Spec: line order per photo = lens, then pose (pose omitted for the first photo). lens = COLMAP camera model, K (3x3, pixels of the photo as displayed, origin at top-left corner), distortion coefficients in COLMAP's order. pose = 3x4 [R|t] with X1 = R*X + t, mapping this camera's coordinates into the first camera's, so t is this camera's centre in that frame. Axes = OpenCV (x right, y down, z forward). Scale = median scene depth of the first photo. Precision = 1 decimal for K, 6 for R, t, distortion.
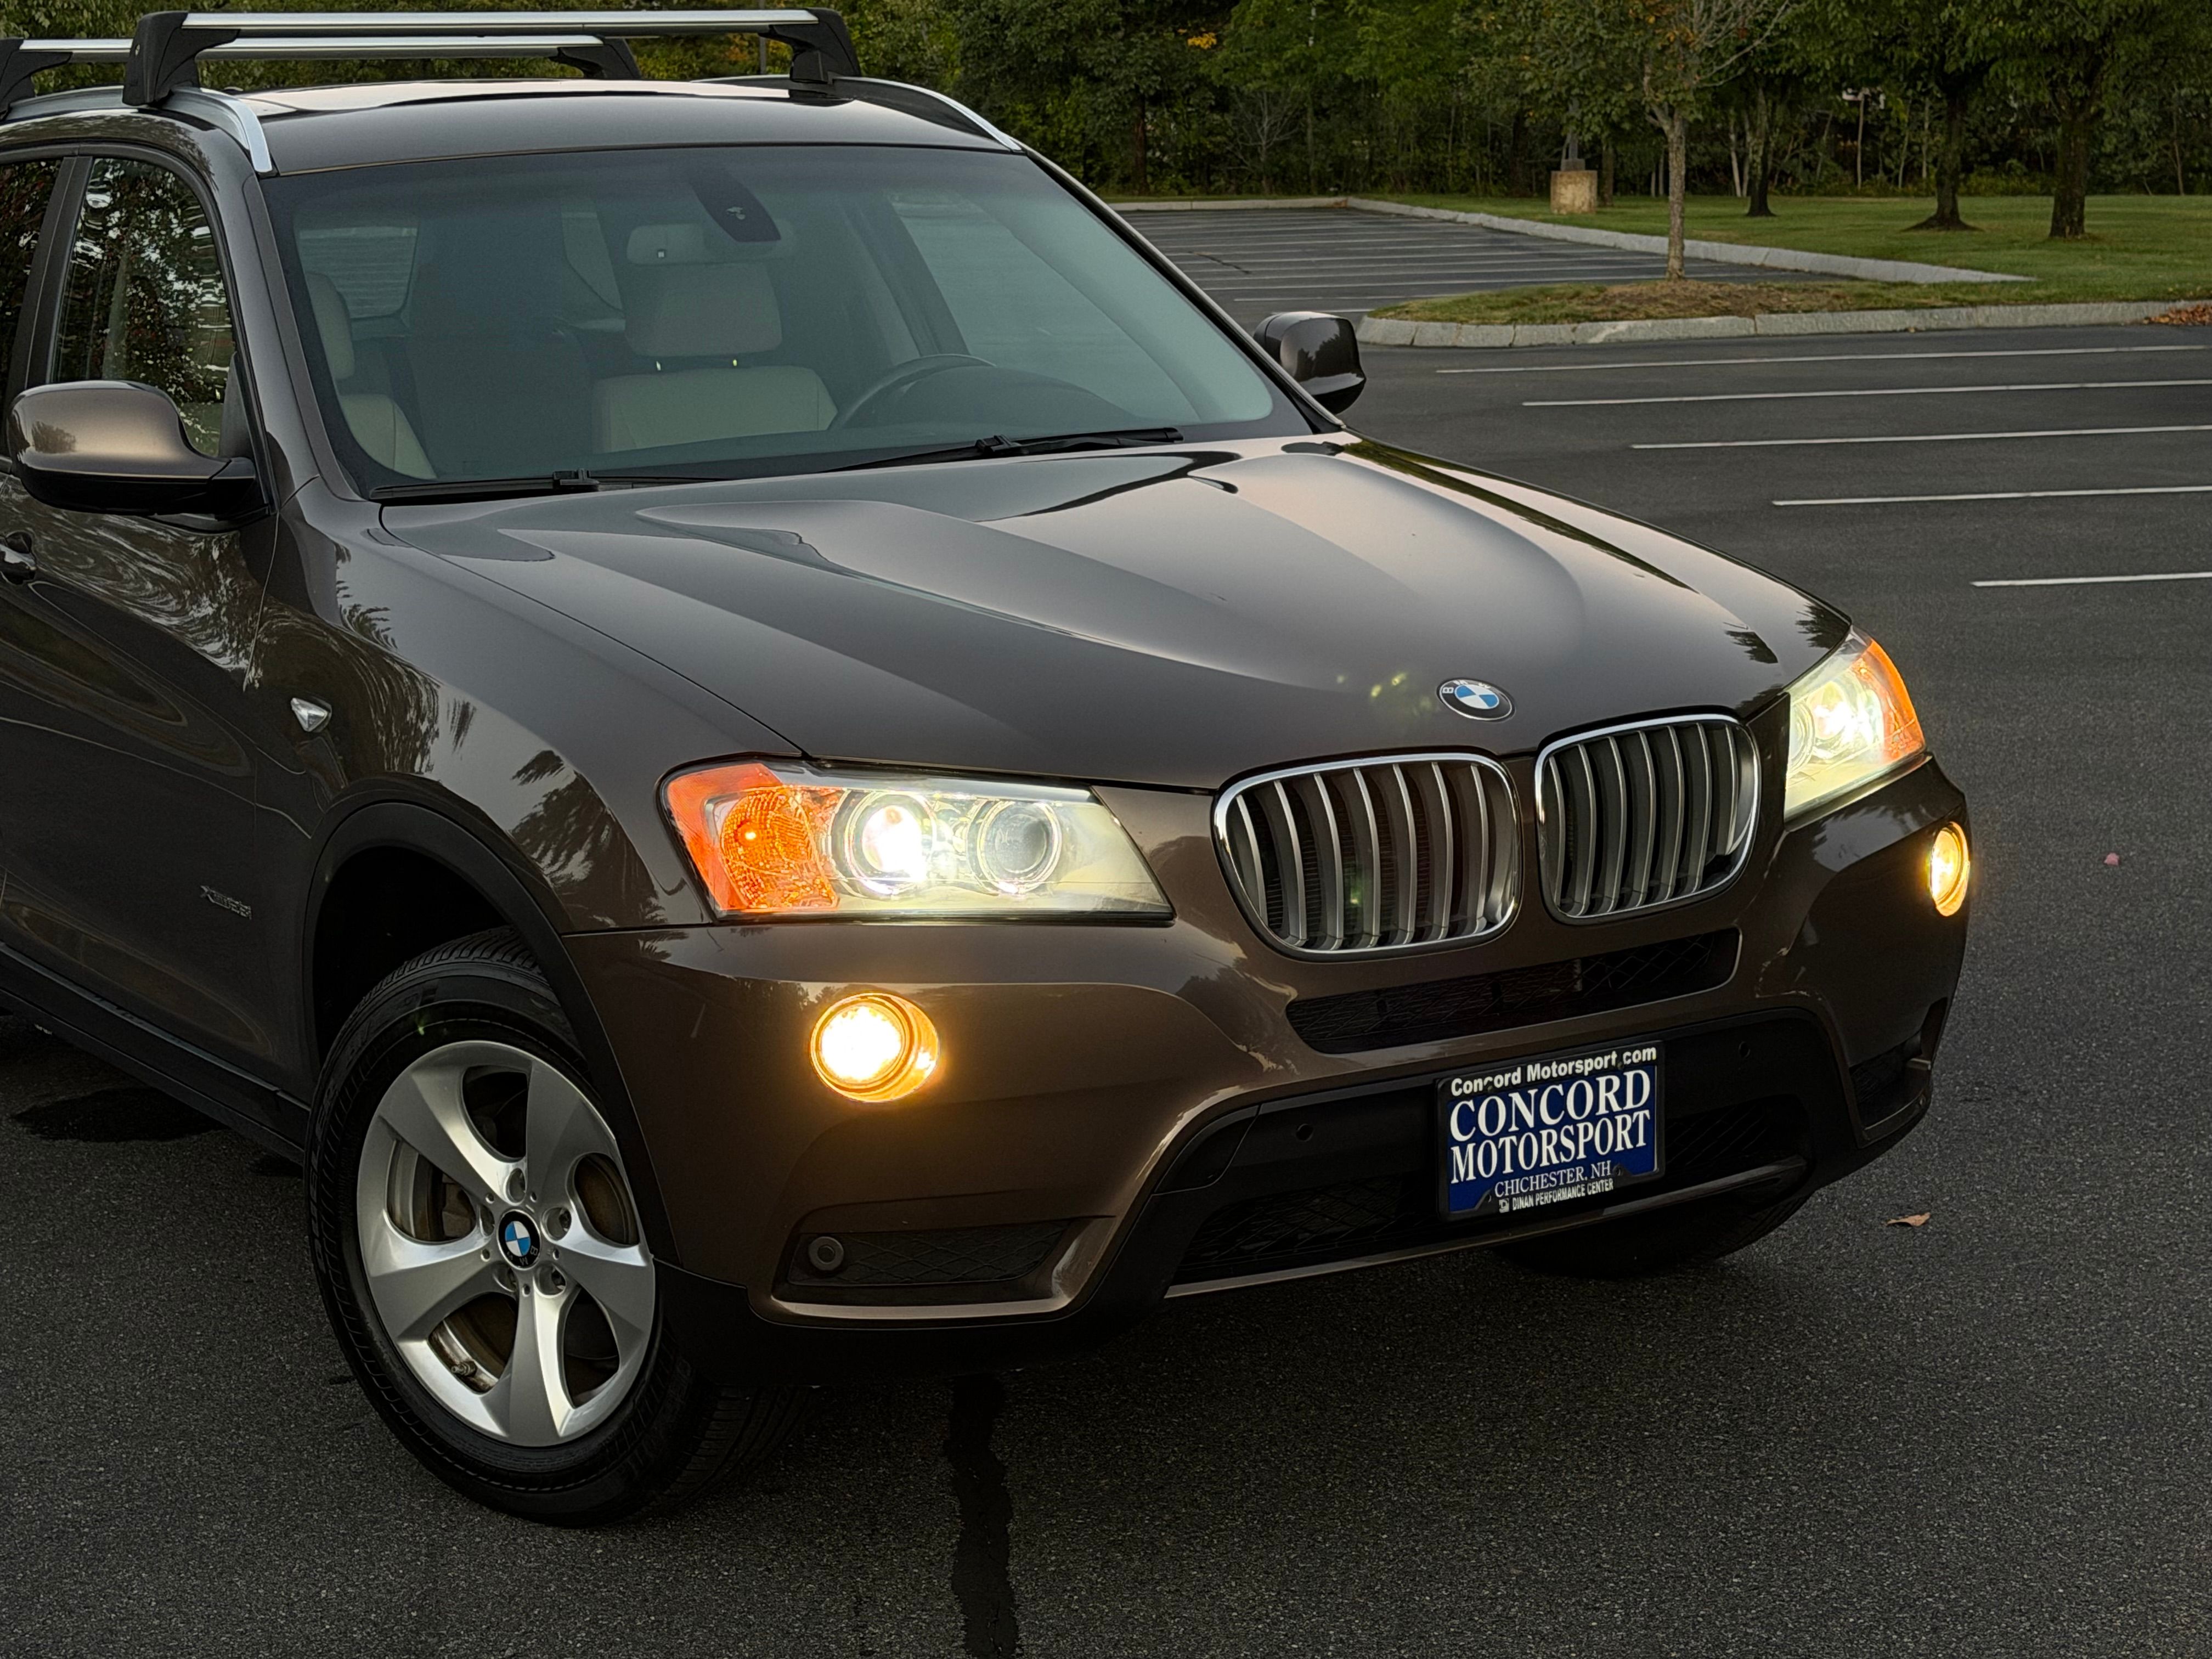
lens RADIAL K [[4033.4, 0, 1106.0], [0, 4033.4, 829.5], [0, 0, 1]] dist [0.135391, 0.114502]
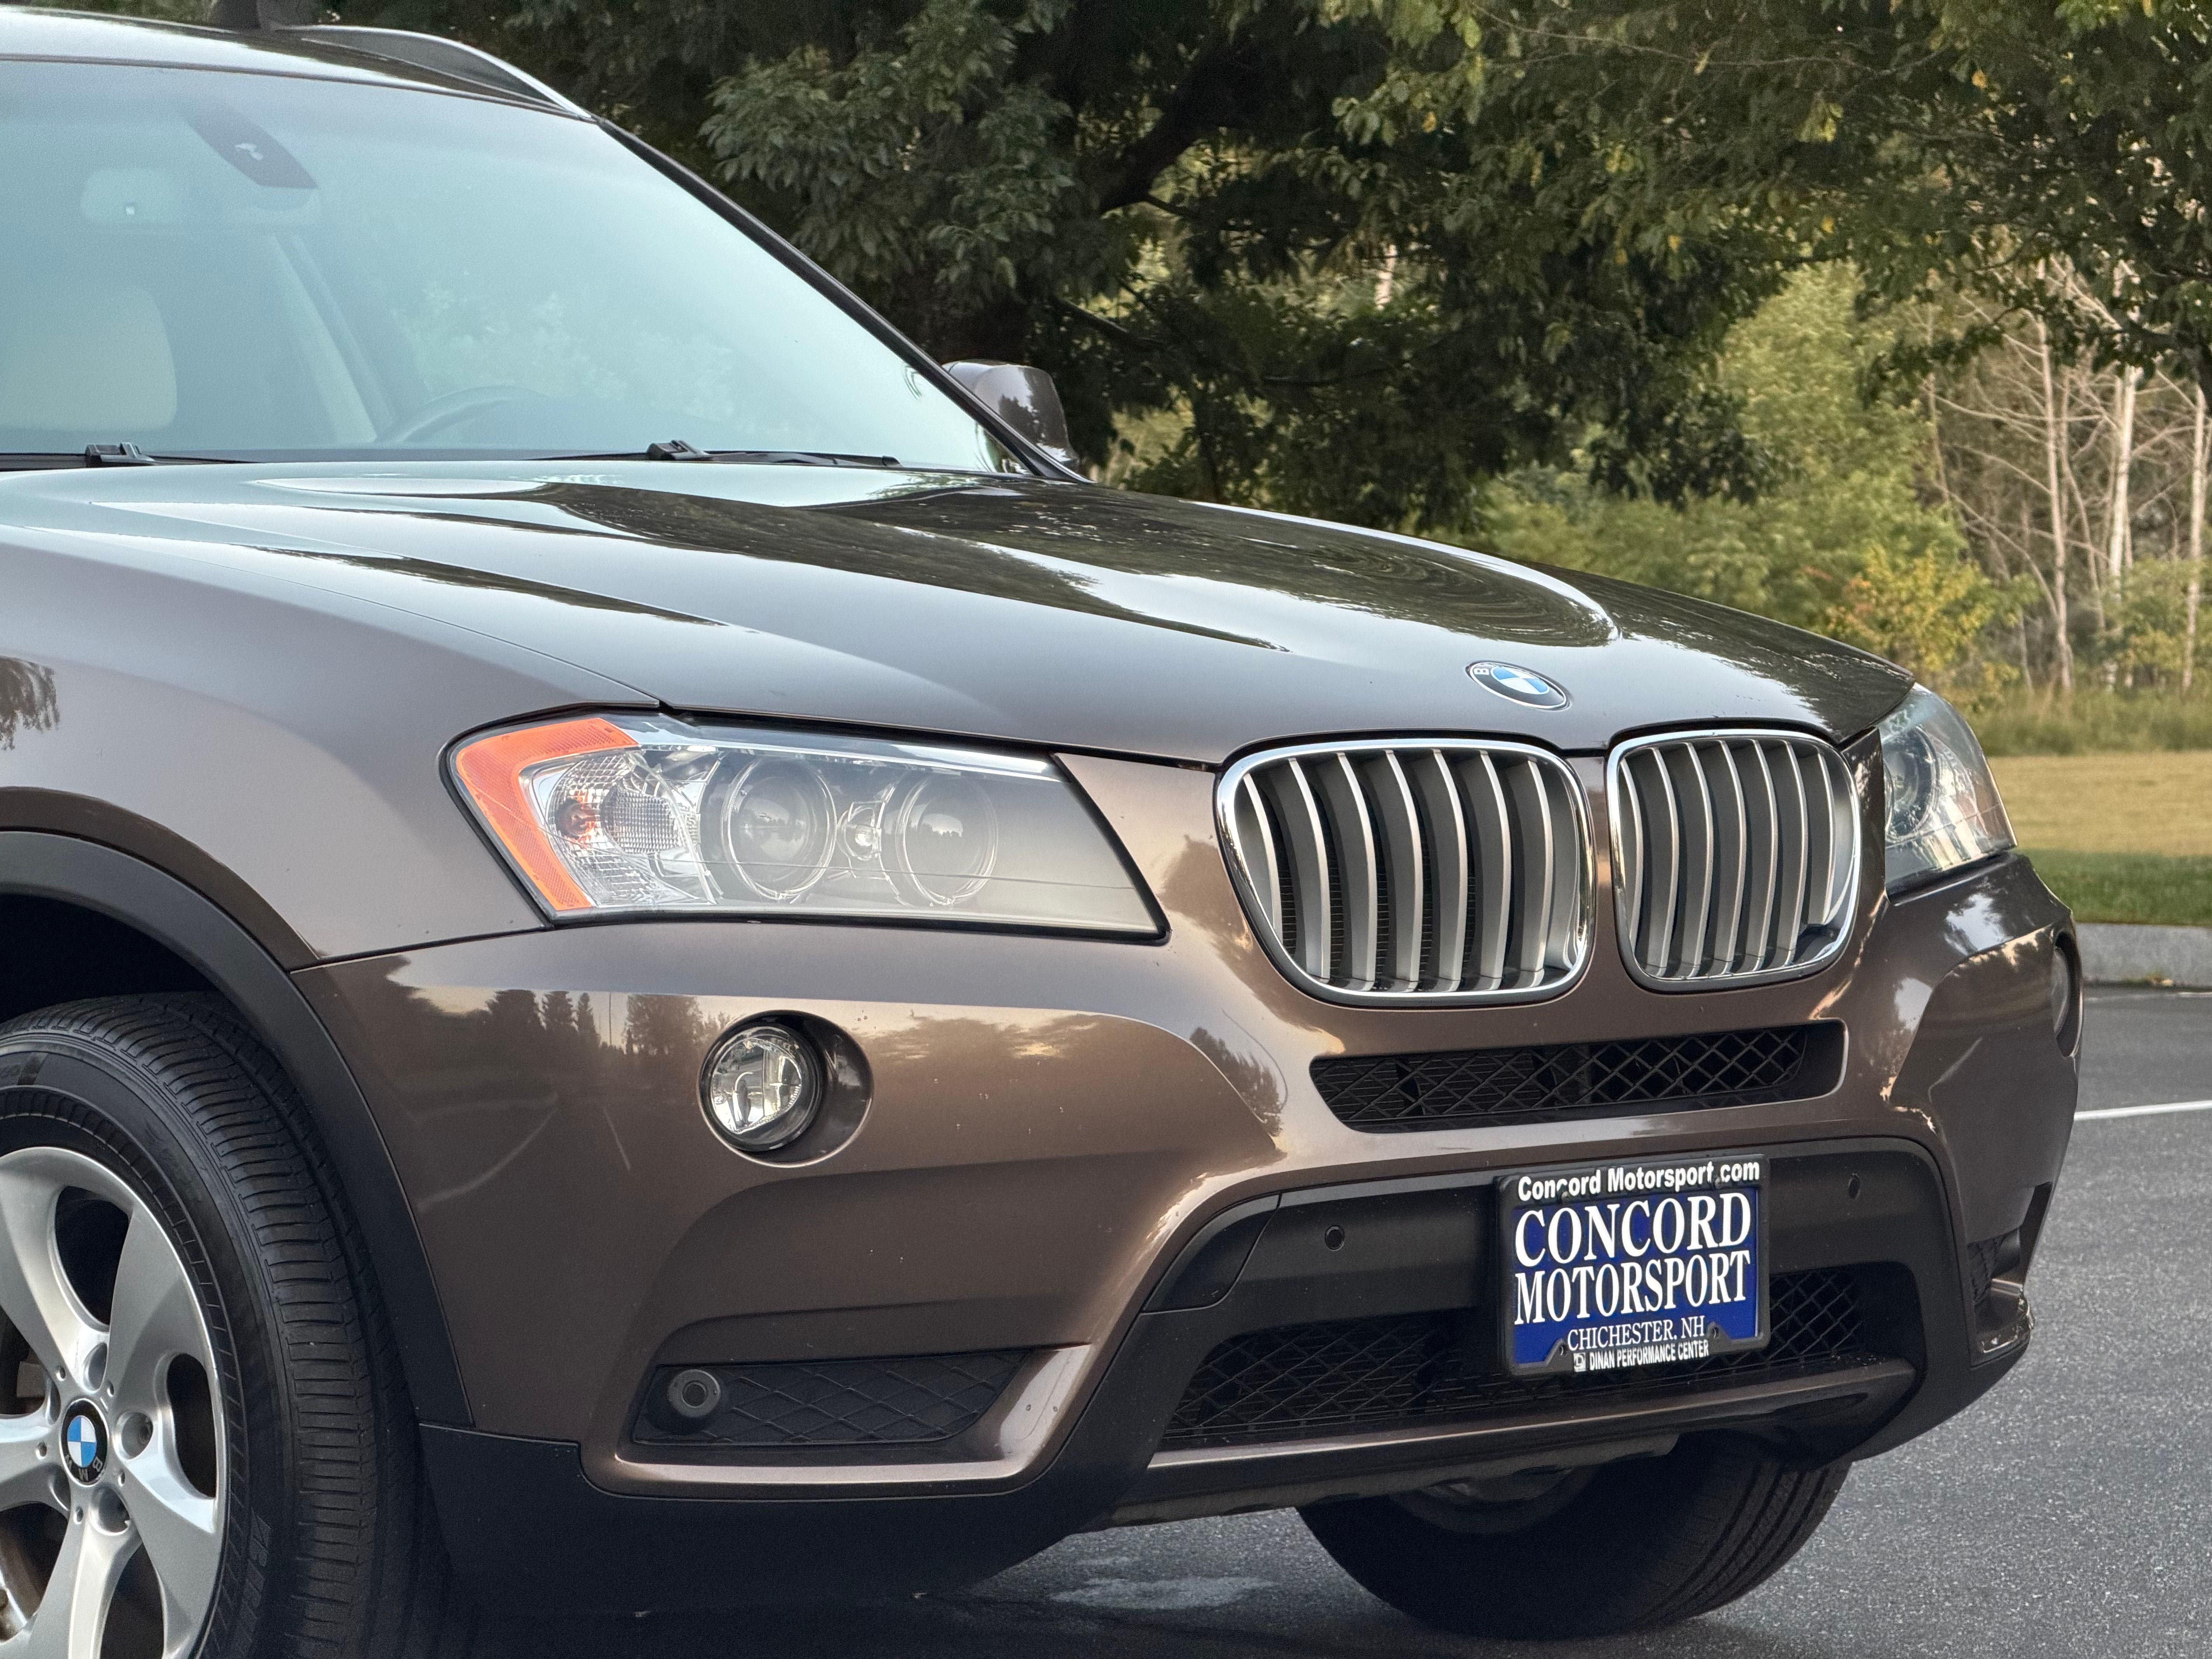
lens RADIAL K [[6764.0, 0, 1106.0], [0, 6764.0, 829.5], [0, 0, 1]] dist [0.193338, 0.279180]
pose [[0.982539, 0.015452, 0.185416, -0.211739], [0.011067, 0.989927, -0.141143, 0.168233], [-0.185730, 0.140731, 0.972471, -0.183752]]
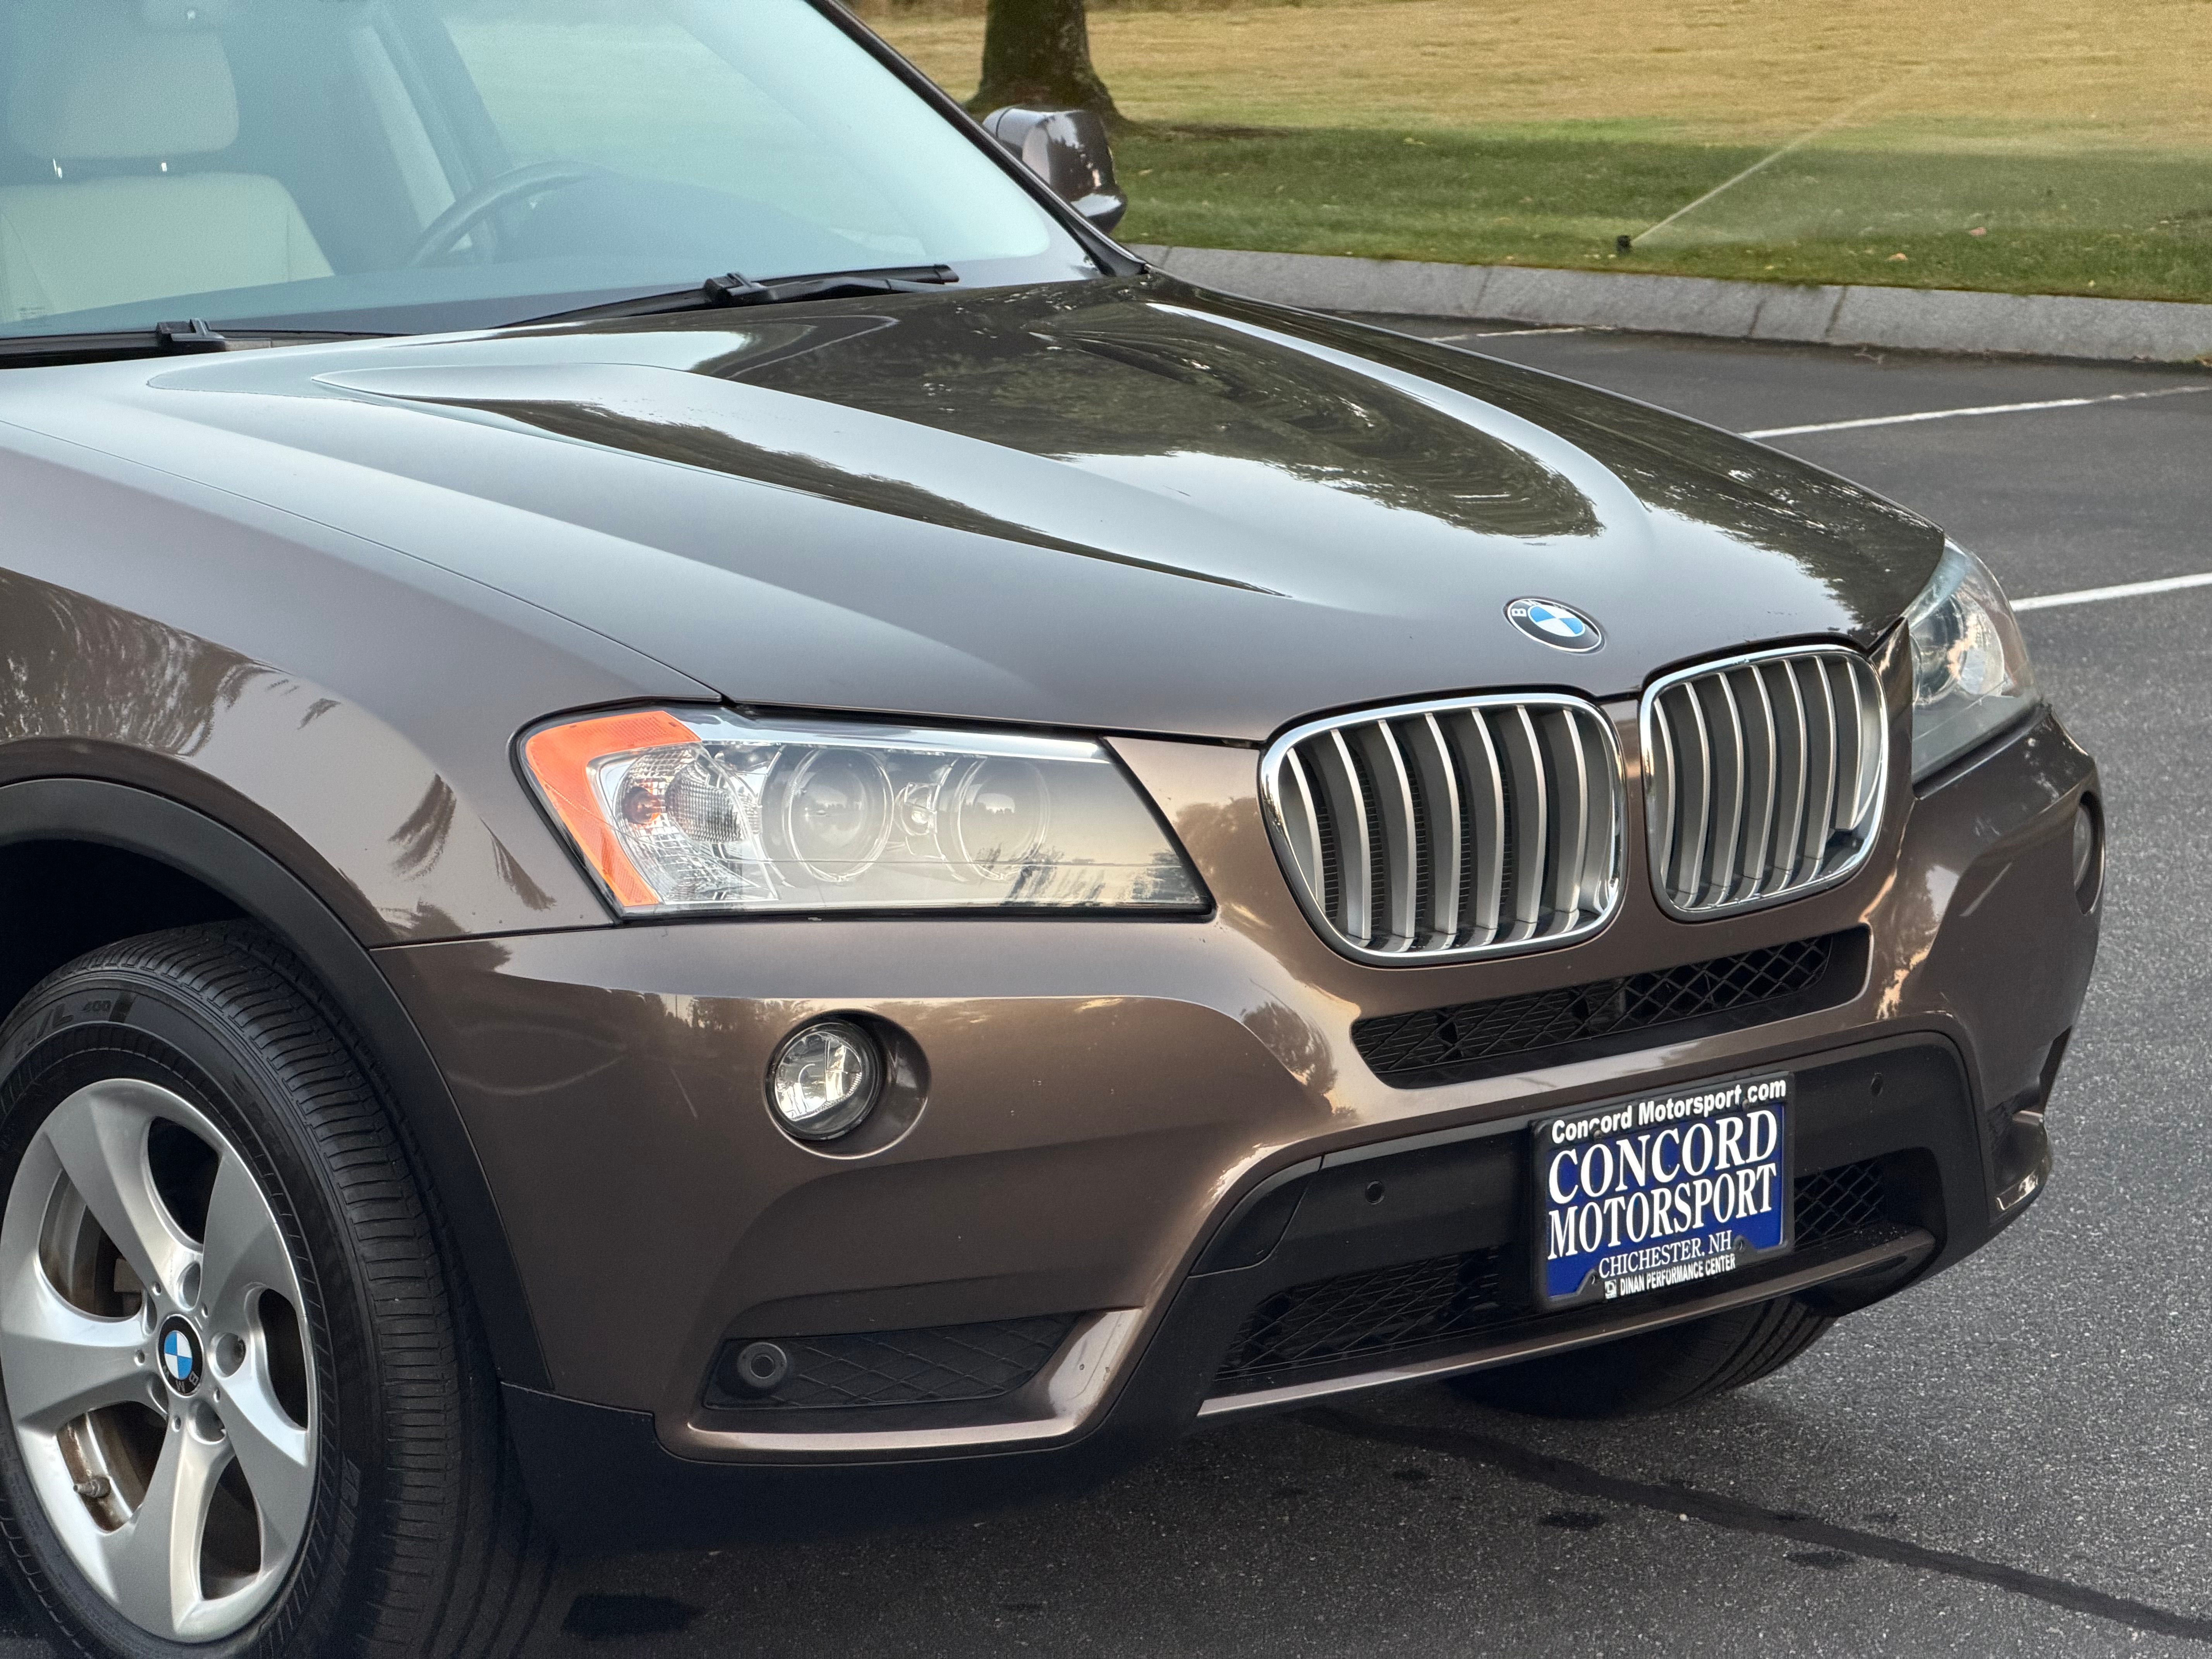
lens RADIAL K [[6764.0, 0, 1106.0], [0, 6764.0, 829.5], [0, 0, 1]] dist [0.193338, 0.279180]
pose [[0.984093, -0.011400, 0.177288, -0.217926], [0.014492, 0.999764, -0.016157, 0.025754], [-0.177062, 0.018470, 0.984026, -0.235591]]
